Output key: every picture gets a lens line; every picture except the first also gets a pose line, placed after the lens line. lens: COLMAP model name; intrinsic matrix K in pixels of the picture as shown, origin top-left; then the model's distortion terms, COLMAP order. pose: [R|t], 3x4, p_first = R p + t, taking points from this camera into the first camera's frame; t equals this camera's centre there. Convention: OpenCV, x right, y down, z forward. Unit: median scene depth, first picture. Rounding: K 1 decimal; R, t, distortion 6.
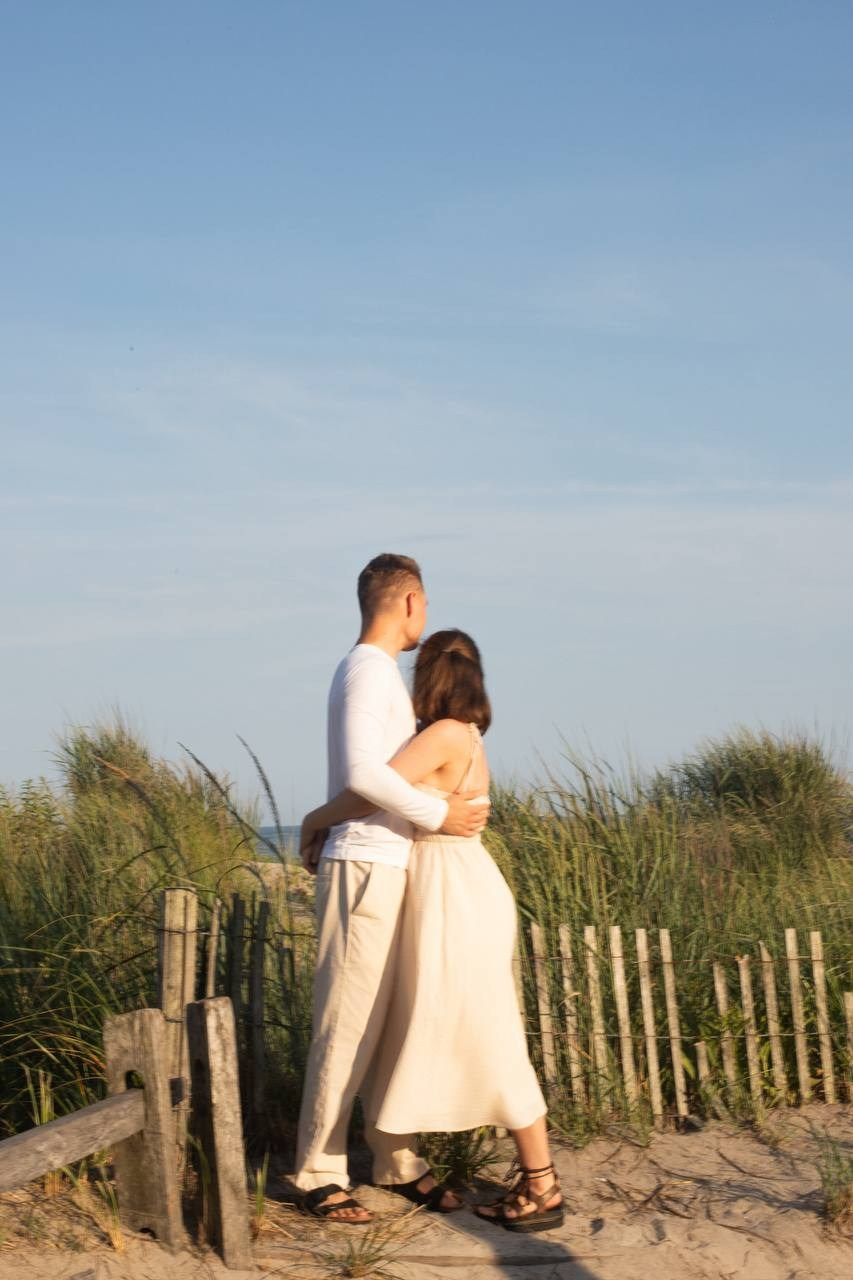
lens RADIAL K [[2195.2, 0, 428.1], [0, 2195.2, 639.4], [0, 0, 1]] dist [-0.110165, 0.017915]
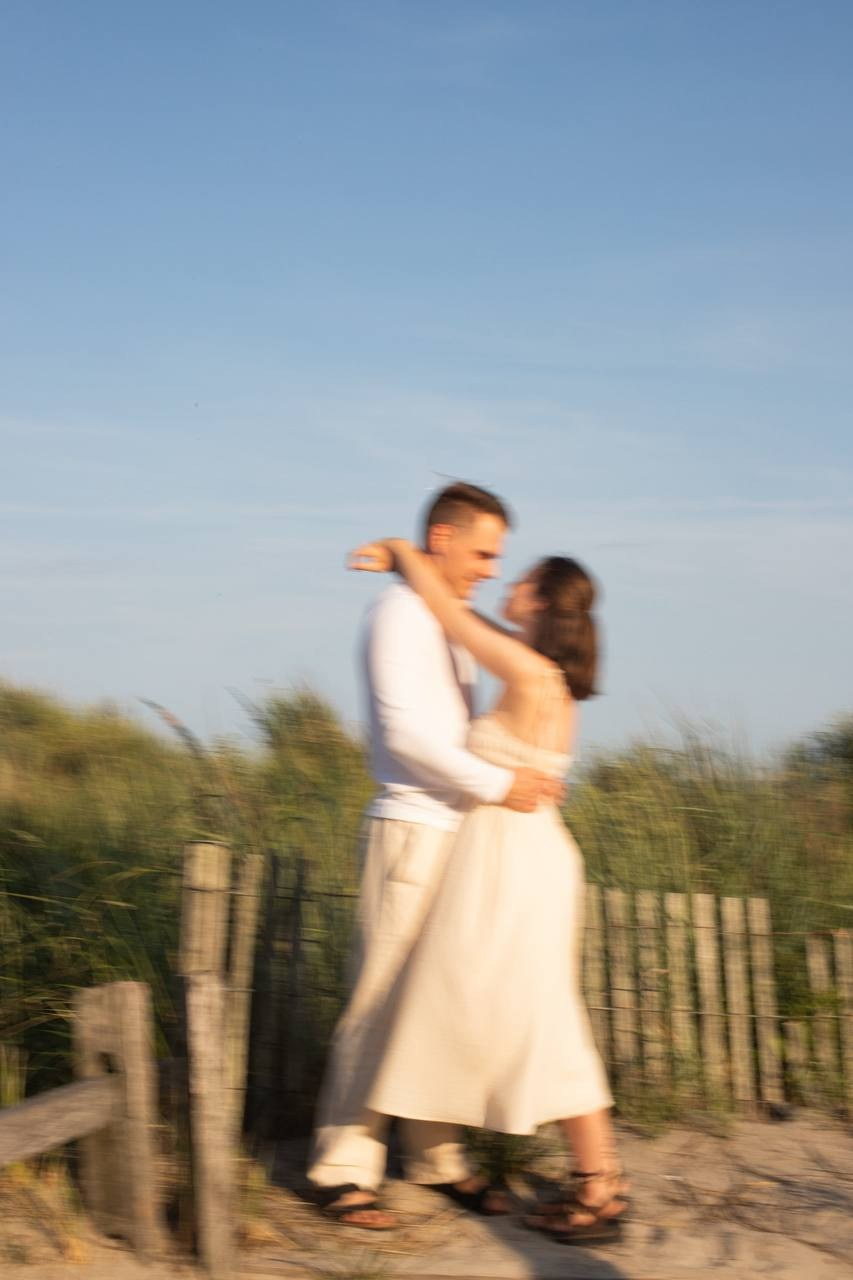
lens RADIAL K [[1844.2, 0, 425.8], [0, 1844.2, 646.3], [0, 0, 1]] dist [-0.129434, 0.099843]
pose [[0.994146, 0.015164, -0.106973, 0.056512], [-0.014077, 0.999841, 0.010912, 0.021963], [0.107121, -0.009342, 0.994202, 0.245773]]
